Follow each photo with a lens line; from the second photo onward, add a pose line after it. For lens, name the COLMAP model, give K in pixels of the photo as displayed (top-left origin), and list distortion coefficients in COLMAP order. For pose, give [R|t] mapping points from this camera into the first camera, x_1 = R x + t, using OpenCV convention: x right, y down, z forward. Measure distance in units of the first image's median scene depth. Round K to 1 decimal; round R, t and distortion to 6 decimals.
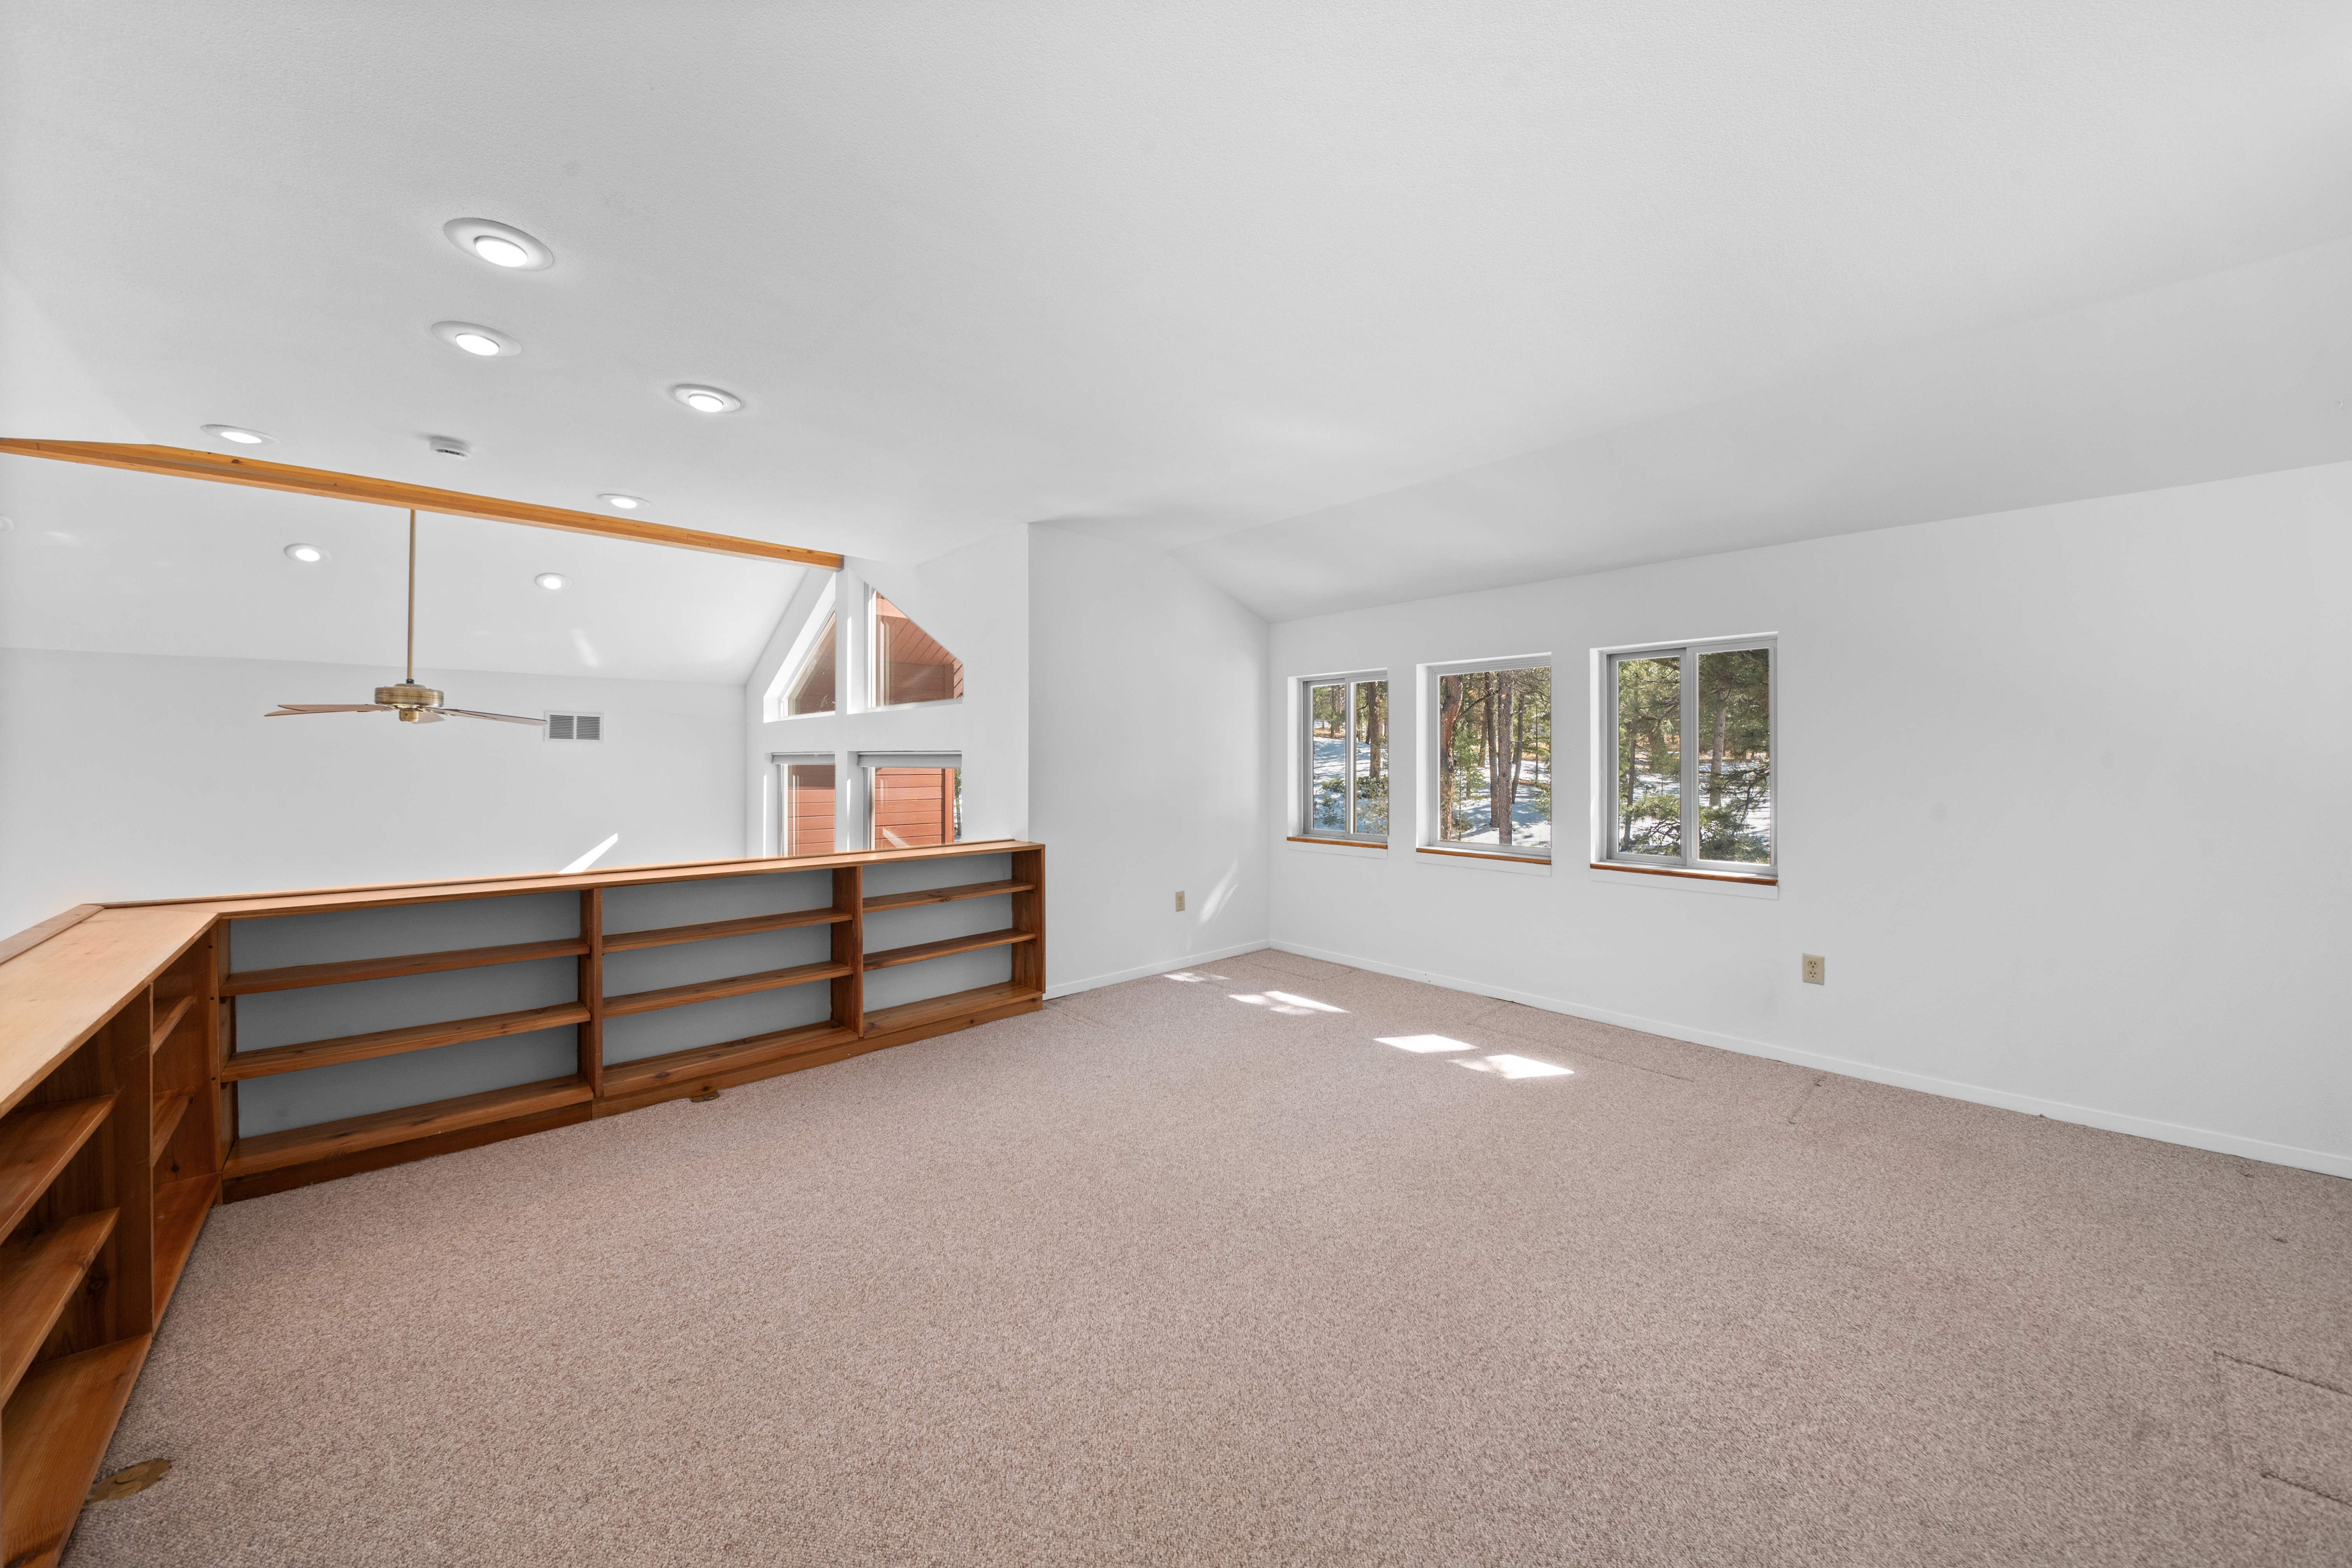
lens RADIAL K [[840.2, 0, 1187.0], [0, 840.2, 760.6], [0, 0, 1]] dist [0.002156, -0.000002]
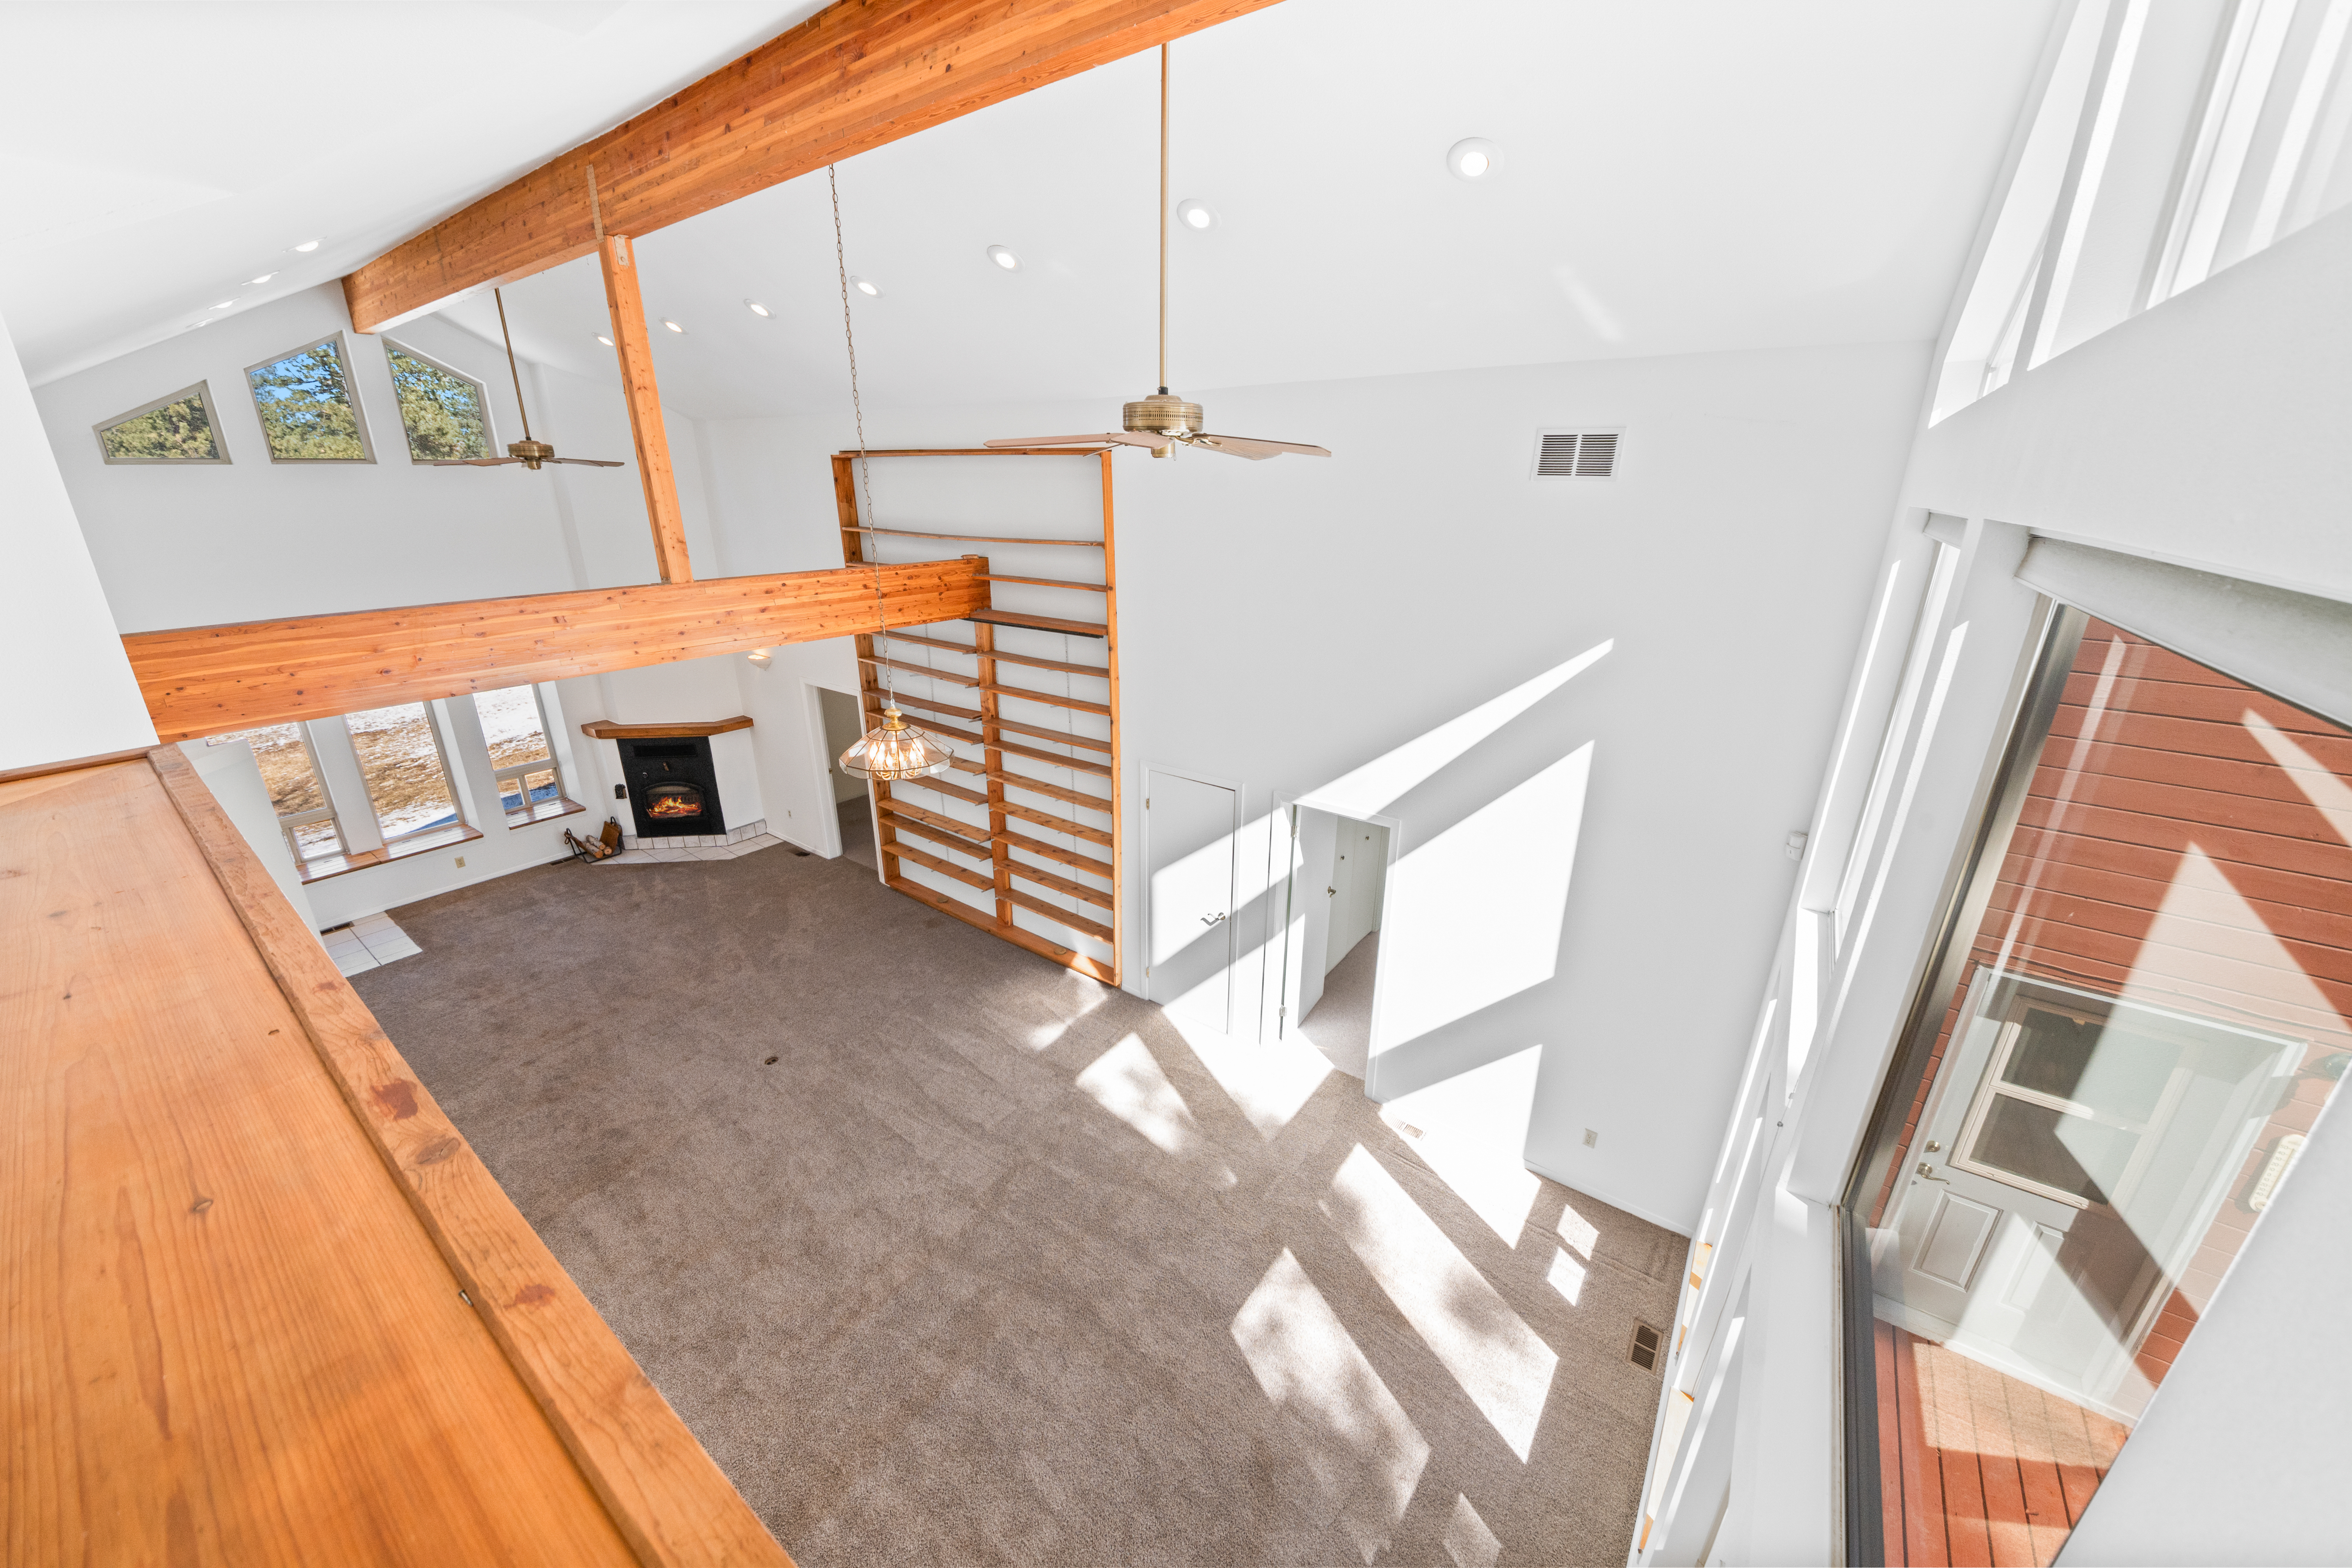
lens RADIAL K [[840.2, 0, 1173.8], [0, 840.2, 779.2], [0, 0, 1]] dist [0.002156, -0.000002]
pose [[0.178485, 0.328669, -0.927427, -0.225937], [-0.012418, 0.943239, 0.331883, -0.028198], [0.983864, -0.047720, 0.172435, 0.997559]]
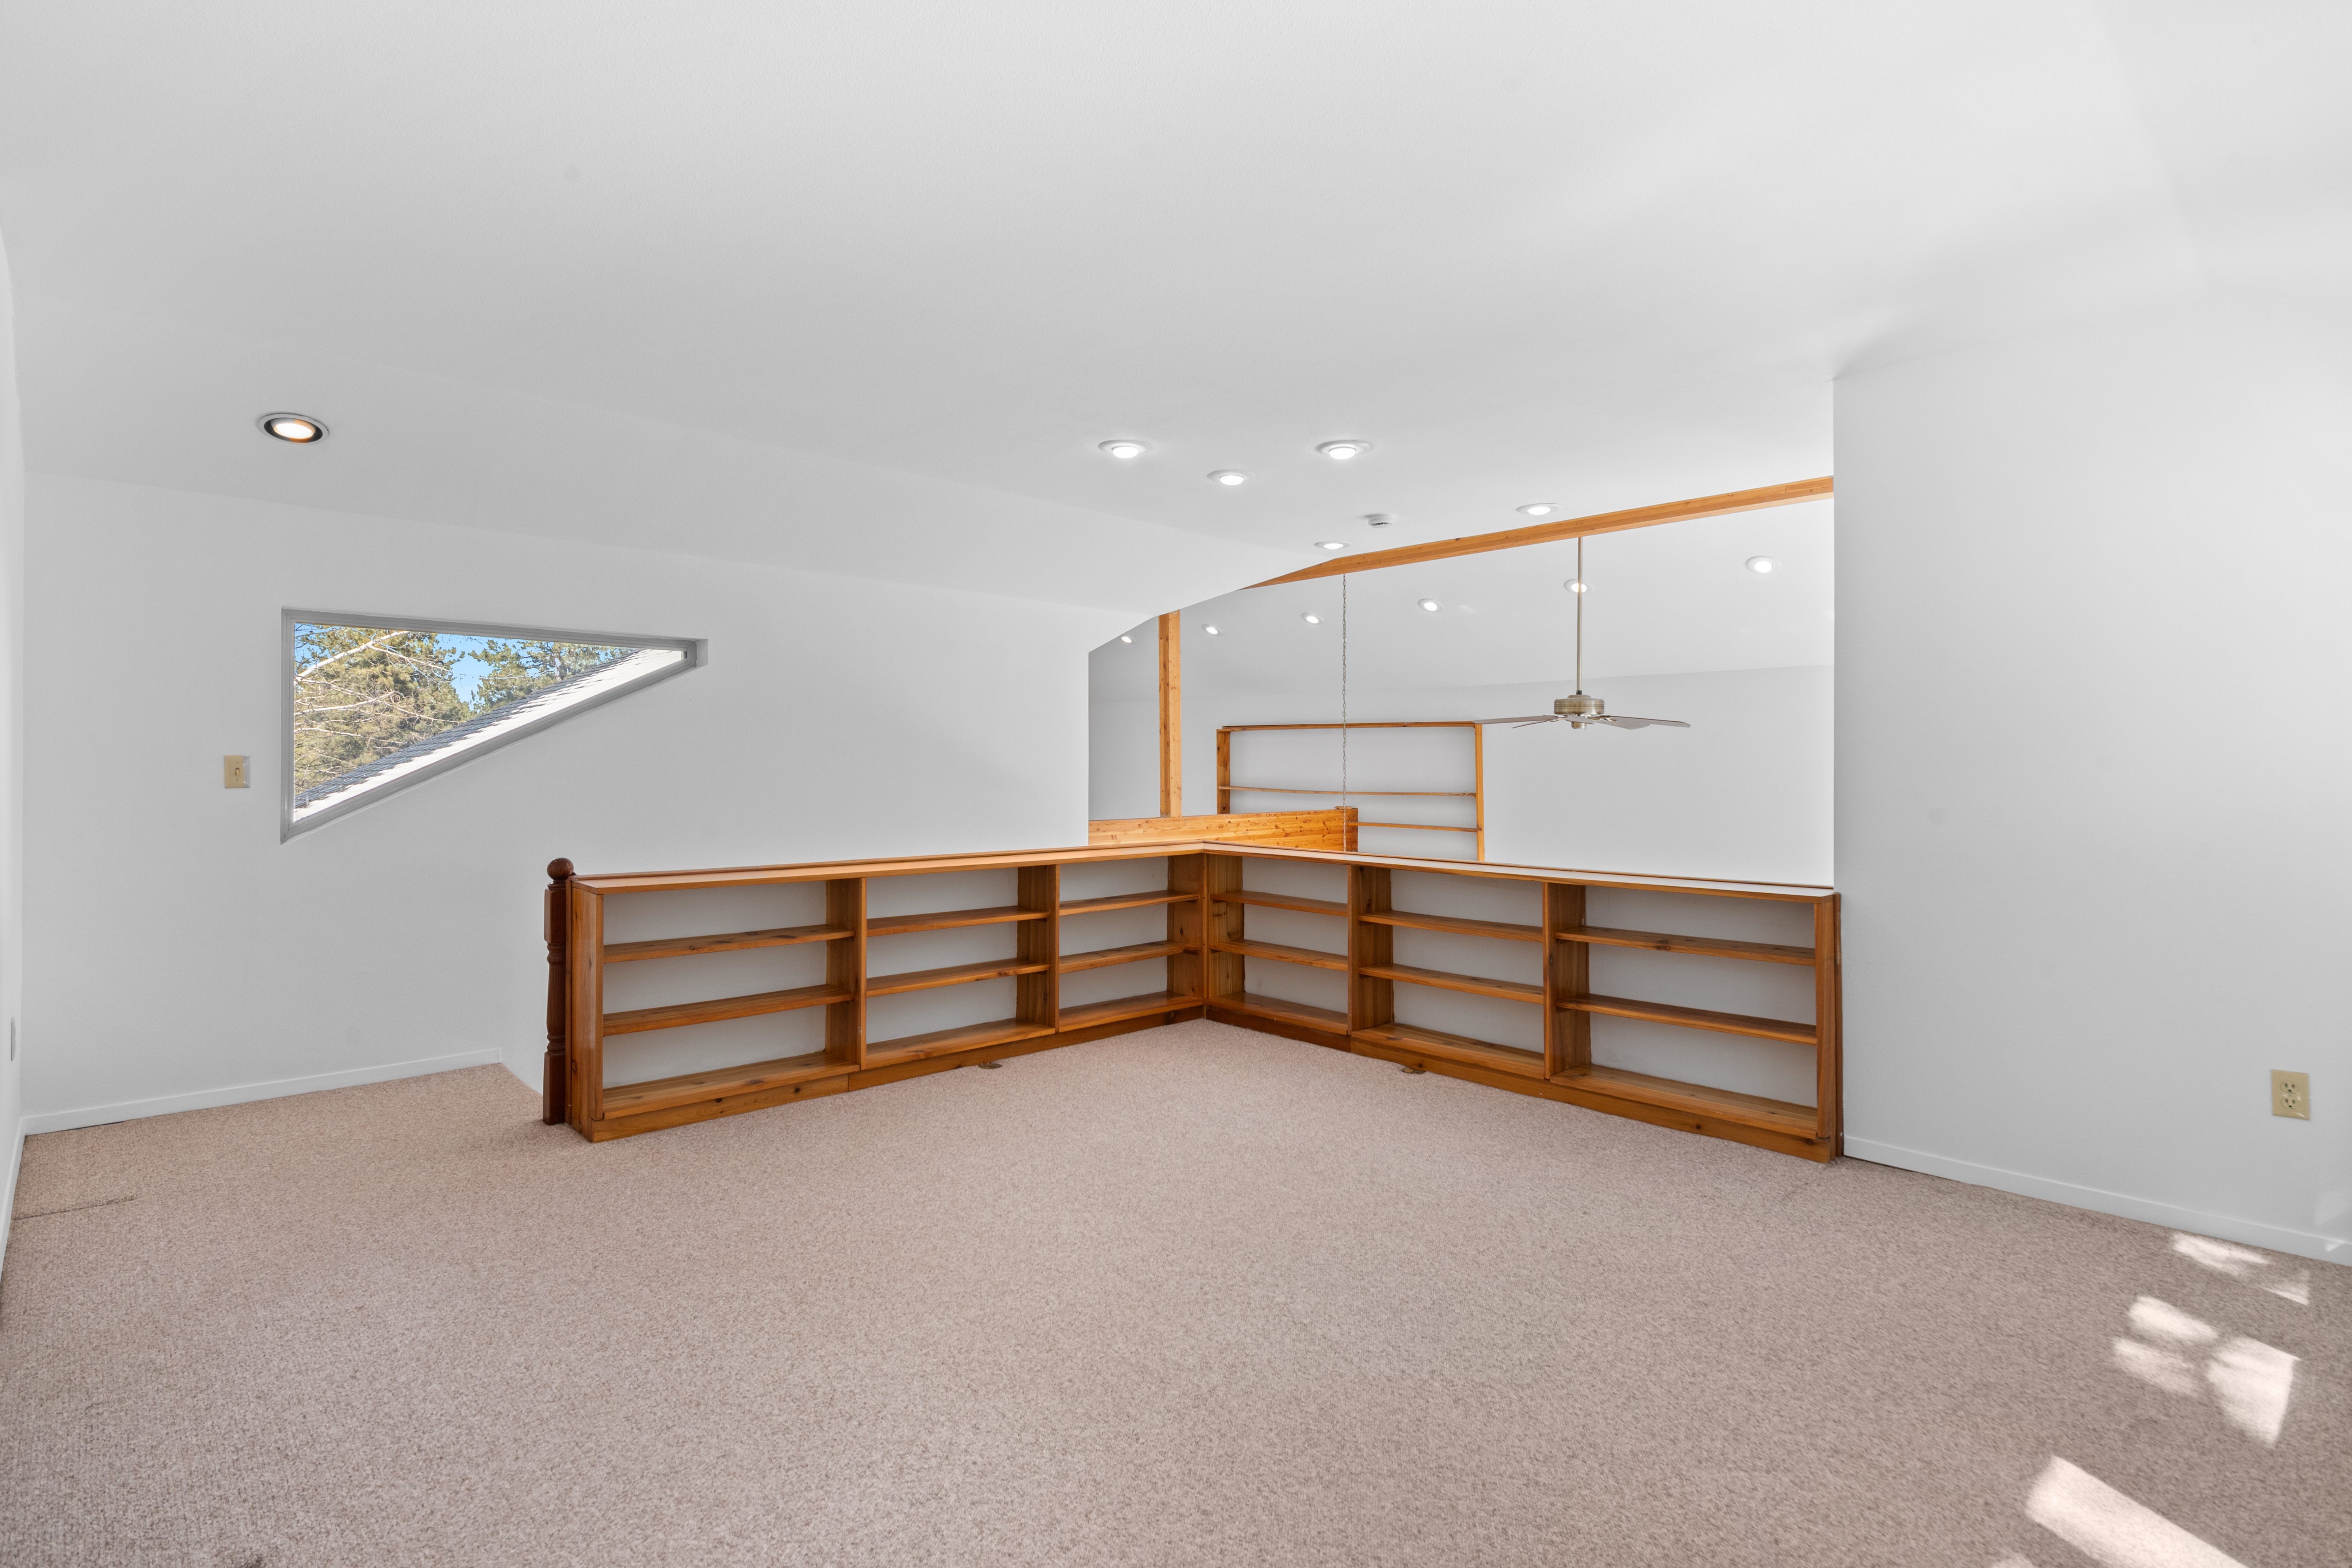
lens RADIAL K [[1149.3, 0, 1179.7], [0, 1149.3, 767.6], [0, 0, 1]] dist [0.003988, -0.000085]
pose [[0.015135, 0.008139, -0.999852, 0.681637], [-0.011083, 0.999907, 0.007971, -0.000293], [0.999824, 0.010960, 0.015224, 0.505327]]
